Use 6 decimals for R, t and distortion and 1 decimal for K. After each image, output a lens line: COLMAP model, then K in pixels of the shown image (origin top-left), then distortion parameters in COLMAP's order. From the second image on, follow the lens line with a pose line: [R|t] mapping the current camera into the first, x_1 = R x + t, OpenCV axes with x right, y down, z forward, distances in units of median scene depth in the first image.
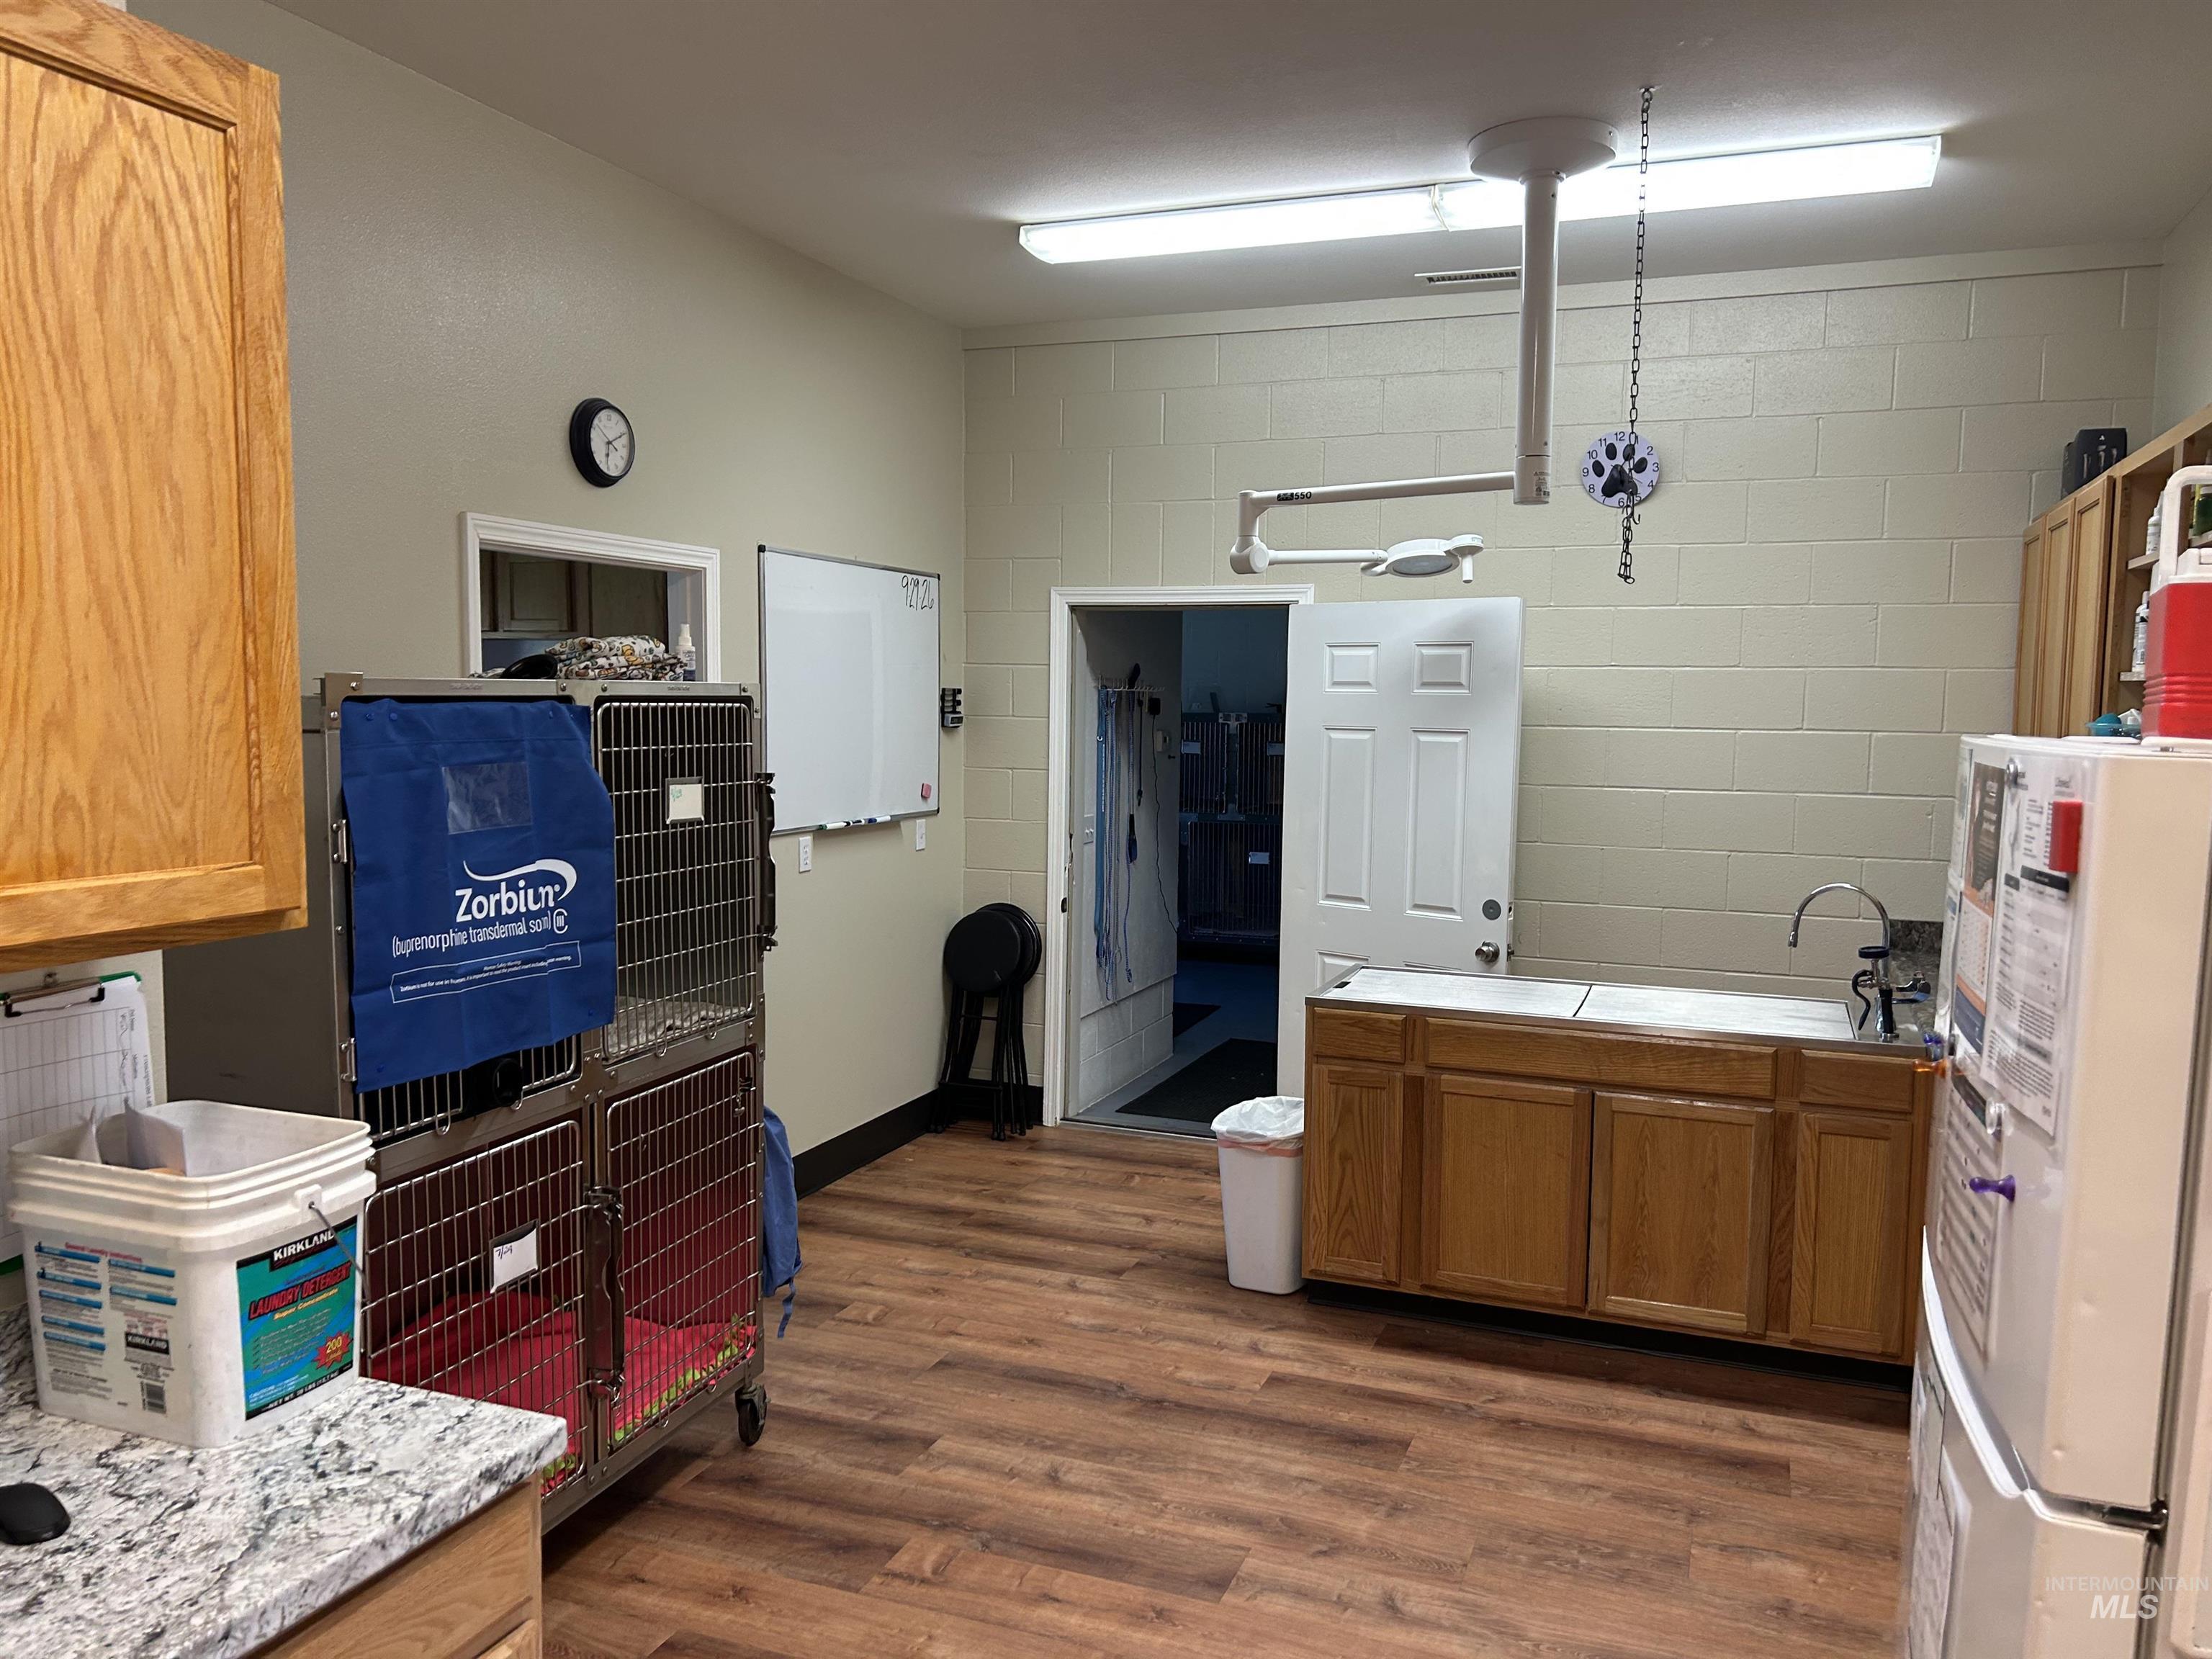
lens RADIAL K [[1666.5, 0, 1116.2], [0, 1666.5, 842.3], [0, 0, 1]] dist [0.078346, -0.082456]
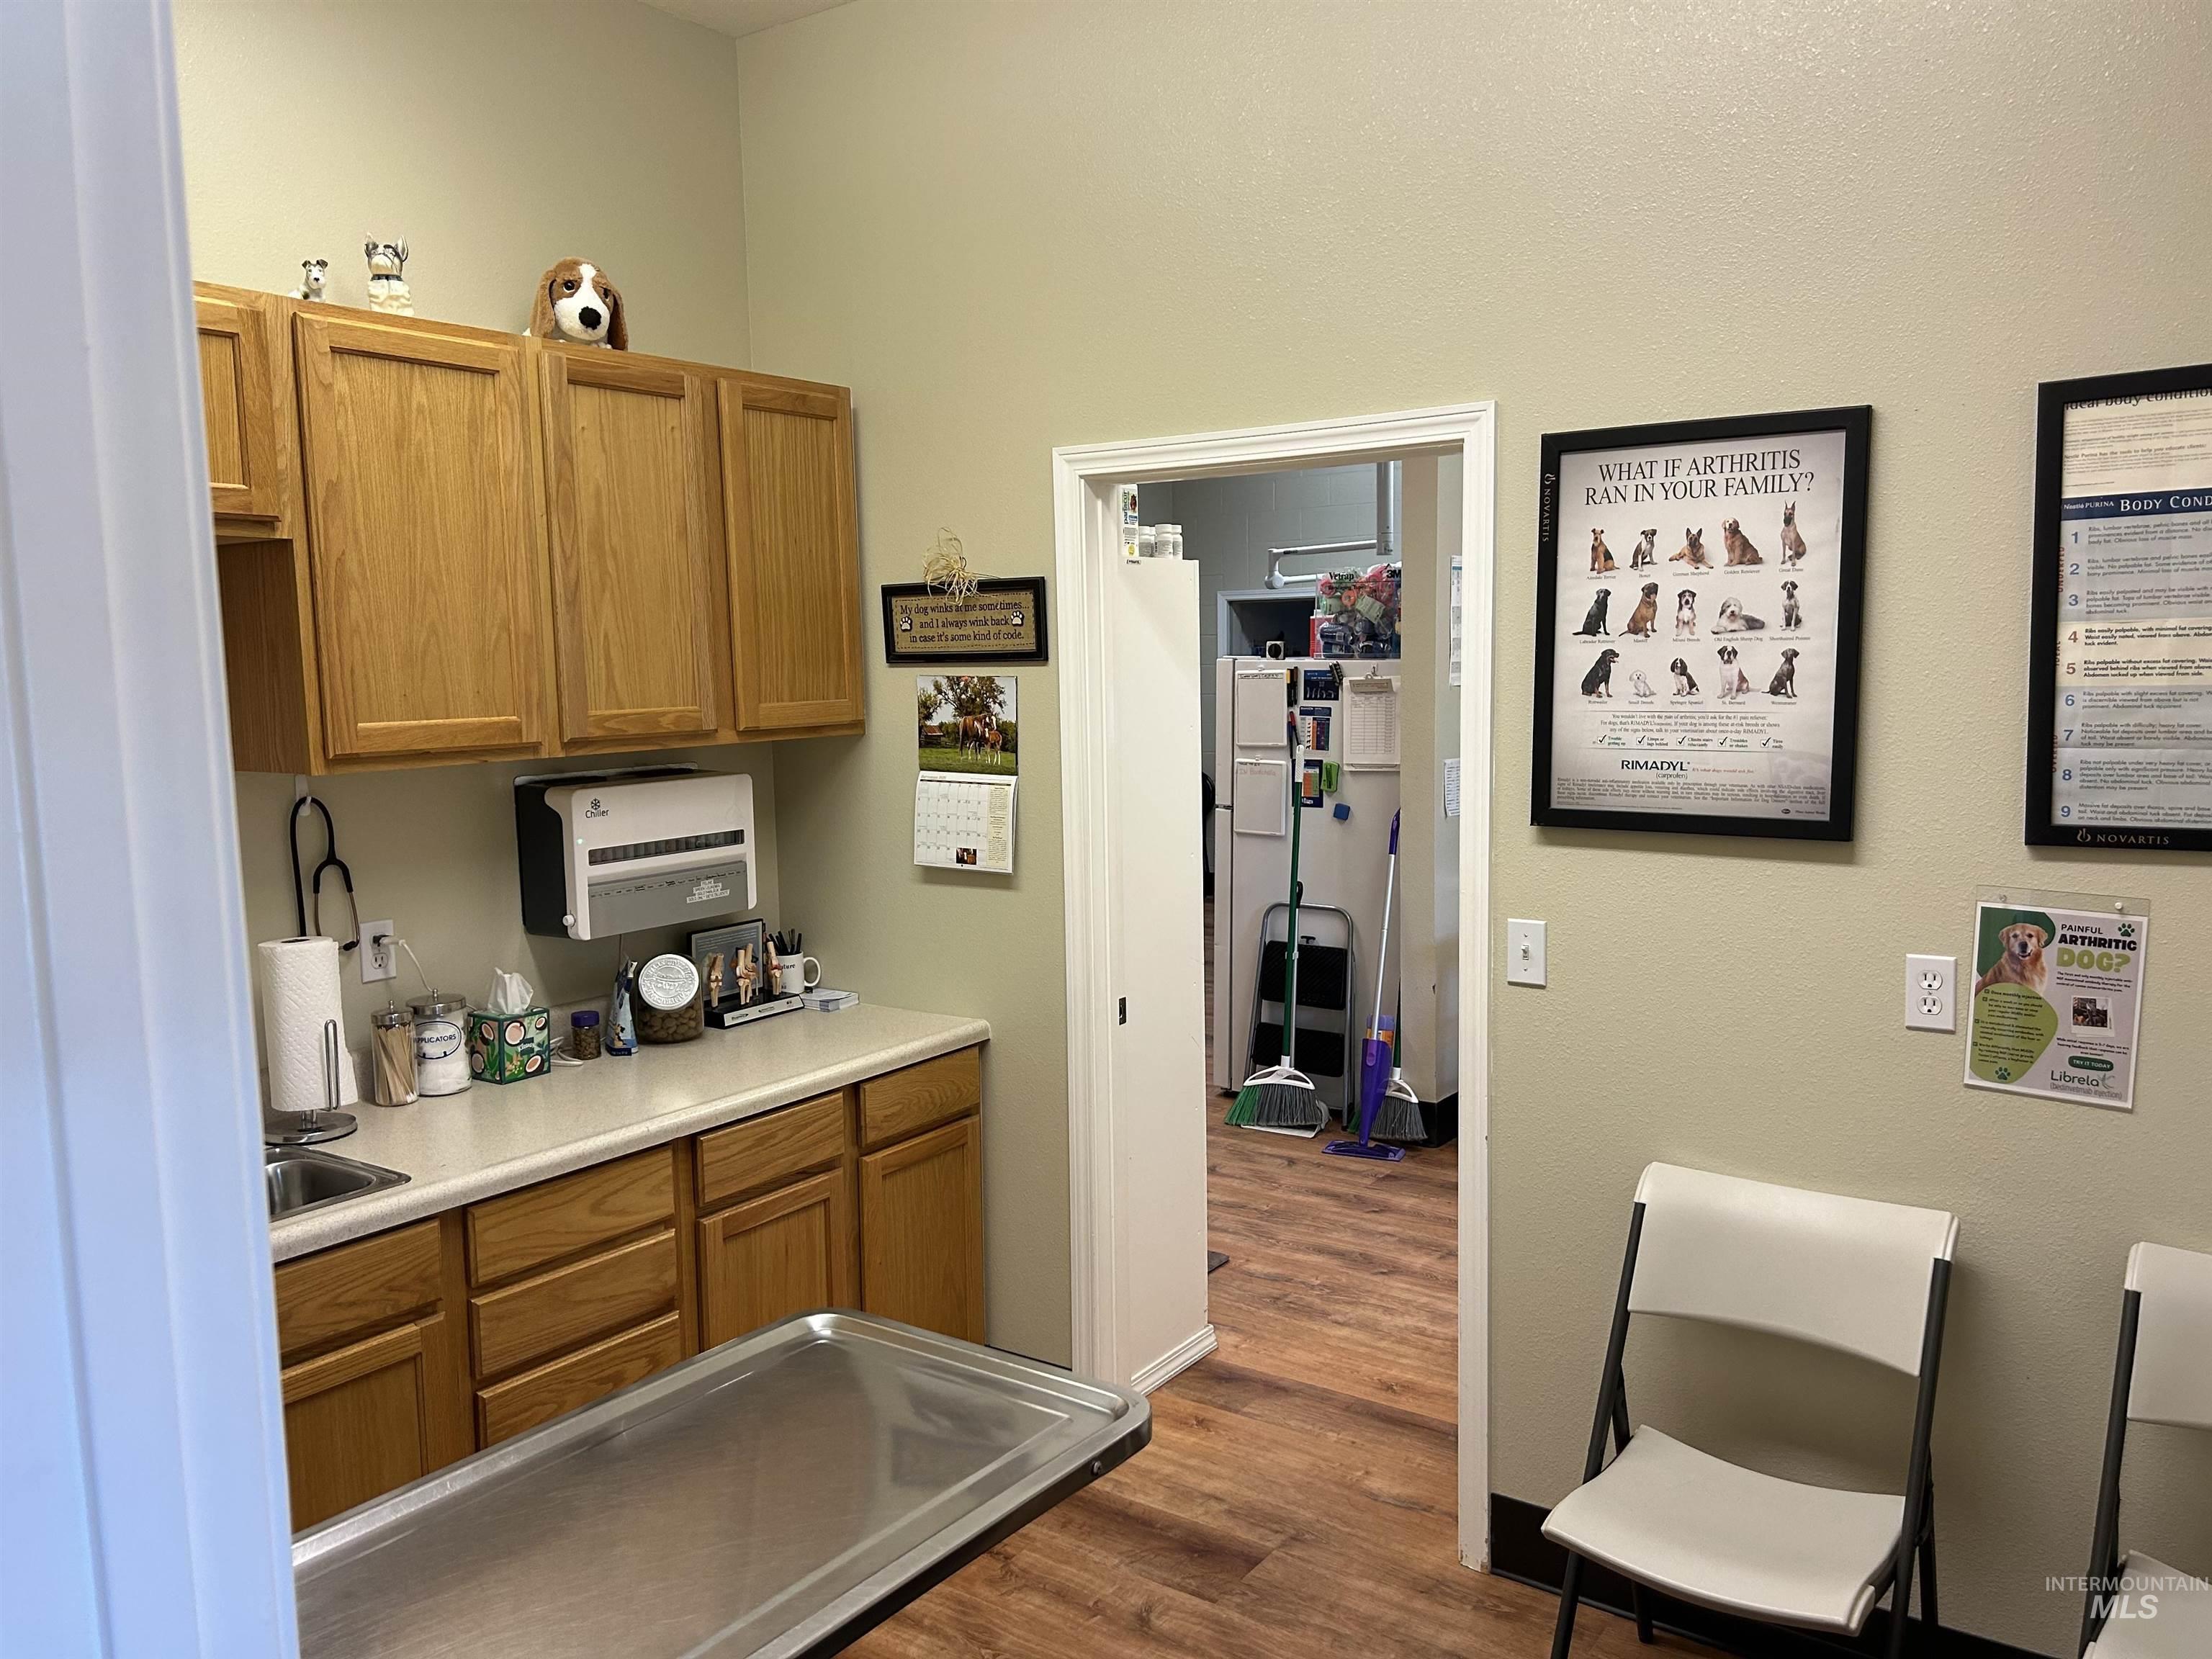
lens RADIAL K [[1666.5, 0, 1116.6], [0, 1666.5, 852.4], [0, 0, 1]] dist [0.078346, -0.082456]
pose [[0.970112, -0.001147, -0.242657, 0.460097], [0.008385, 0.999550, 0.028796, 0.118233], [0.242515, -0.029970, 0.969685, -1.225511]]
